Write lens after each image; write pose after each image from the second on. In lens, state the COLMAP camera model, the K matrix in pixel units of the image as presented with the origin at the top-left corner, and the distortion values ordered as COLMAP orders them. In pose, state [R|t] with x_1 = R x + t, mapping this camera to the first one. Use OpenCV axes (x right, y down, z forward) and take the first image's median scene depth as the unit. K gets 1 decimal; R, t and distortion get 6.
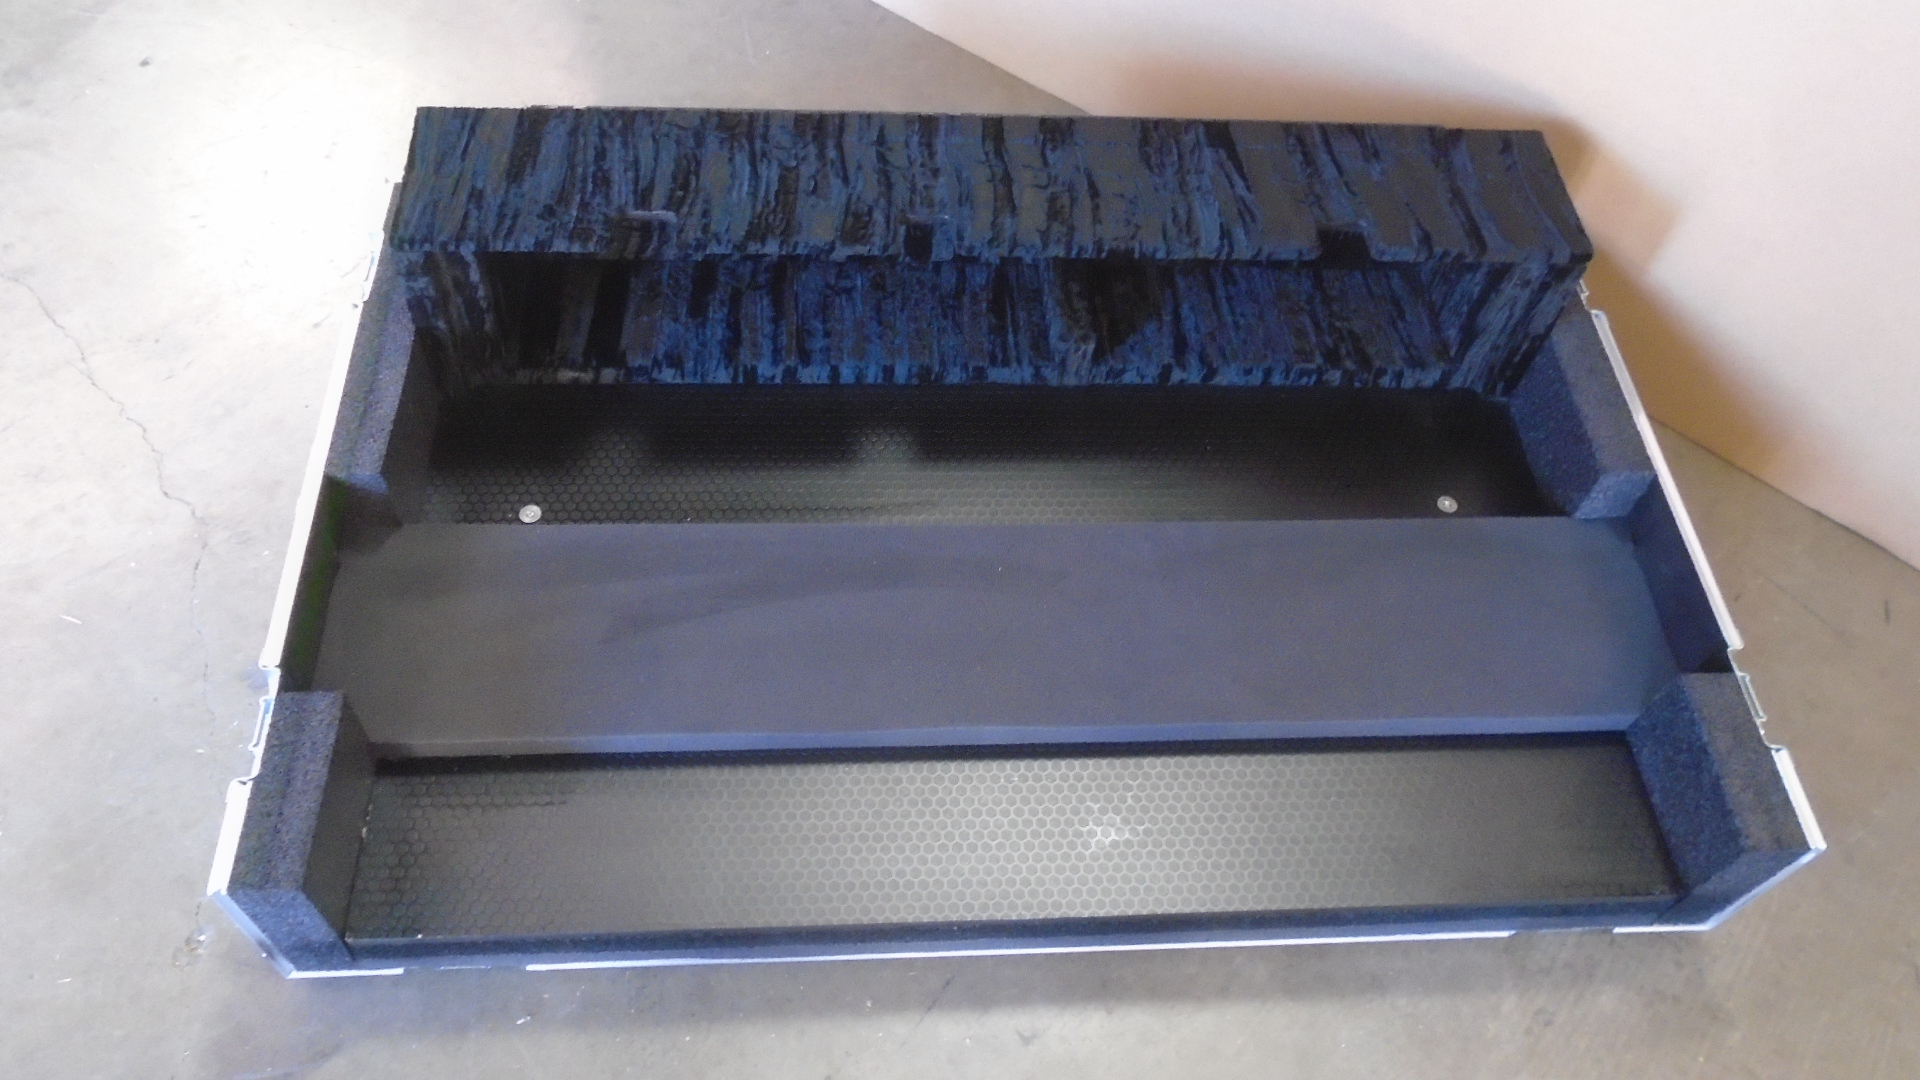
lens RADIAL K [[1470.0, 0, 957.1], [0, 1470.0, 545.0], [0, 0, 1]] dist [-0.003289, -0.009055]
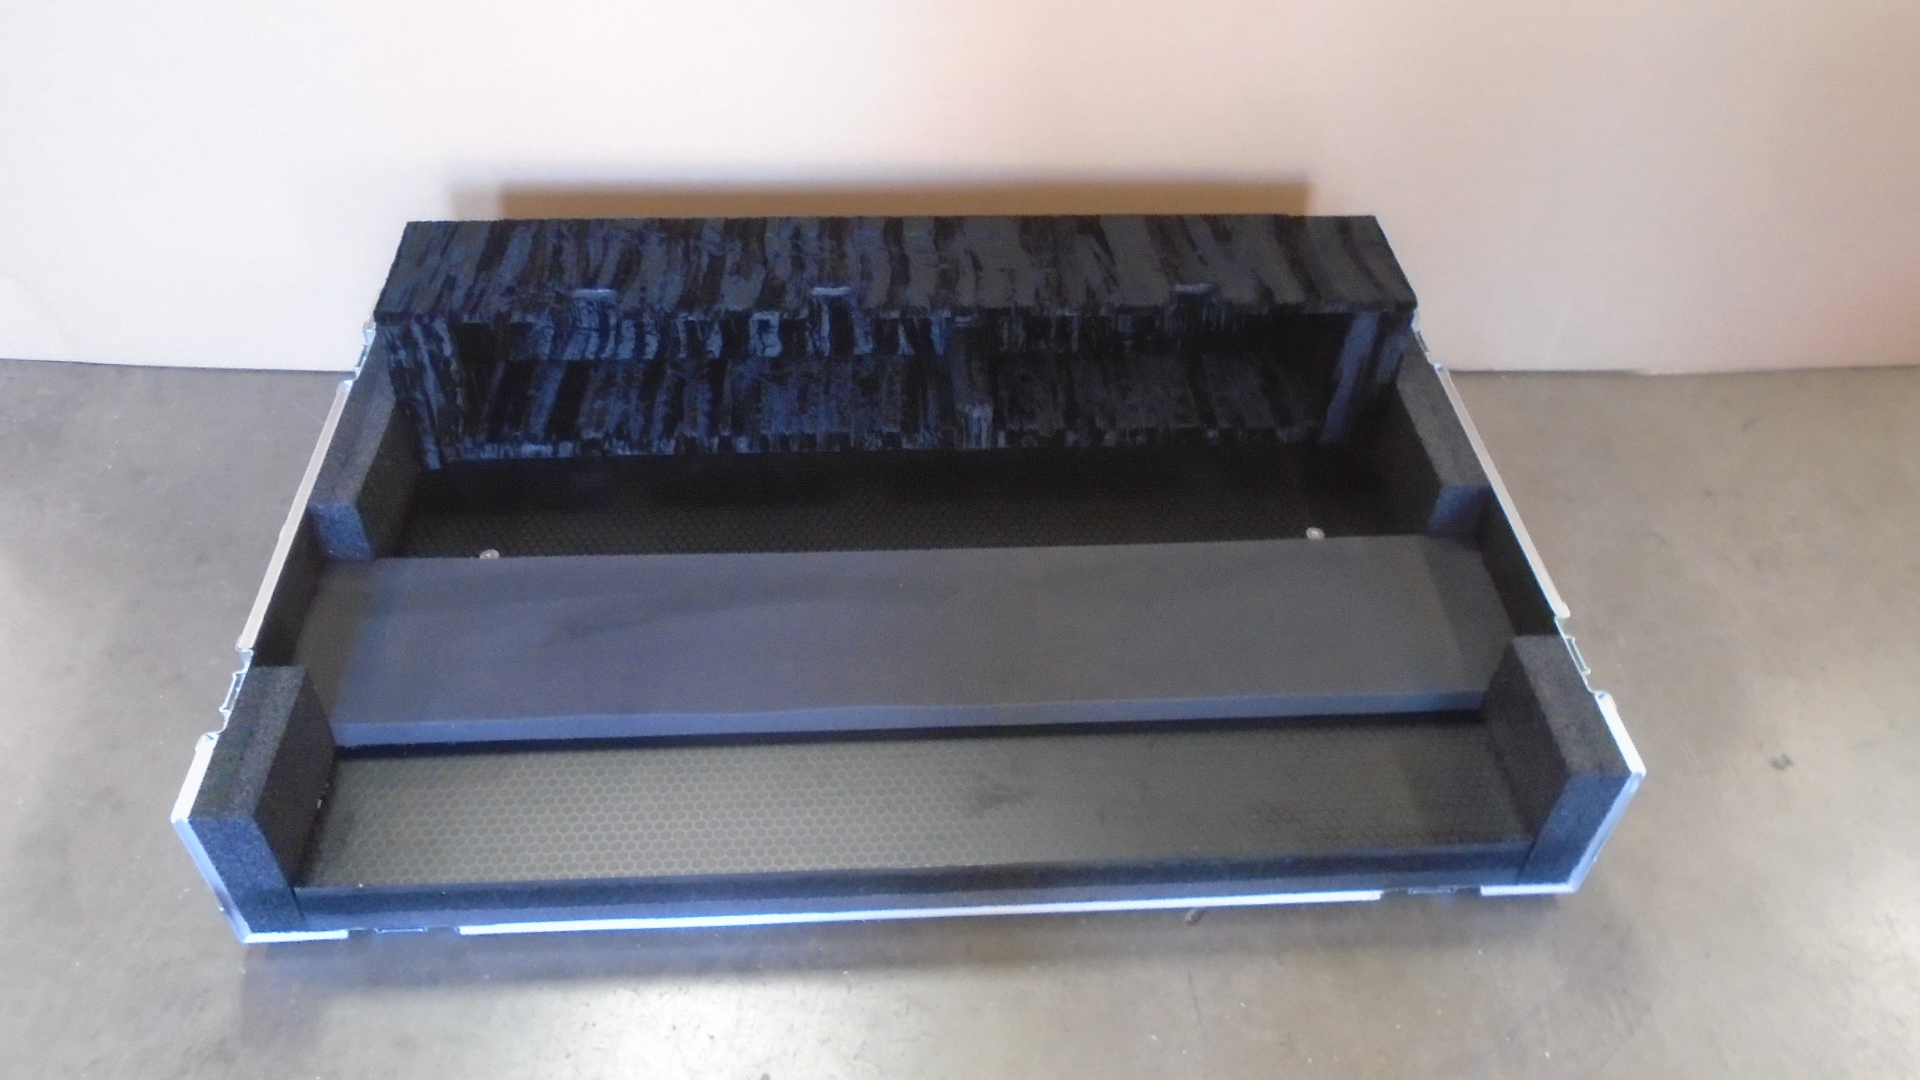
lens RADIAL K [[1470.0, 0, 950.2], [0, 1470.0, 541.2], [0, 0, 1]] dist [-0.003289, -0.009055]
pose [[0.998943, -0.033948, -0.031006, 0.100741], [0.027025, 0.979145, -0.201358, 0.207419], [0.037195, 0.200307, 0.979027, -0.097917]]
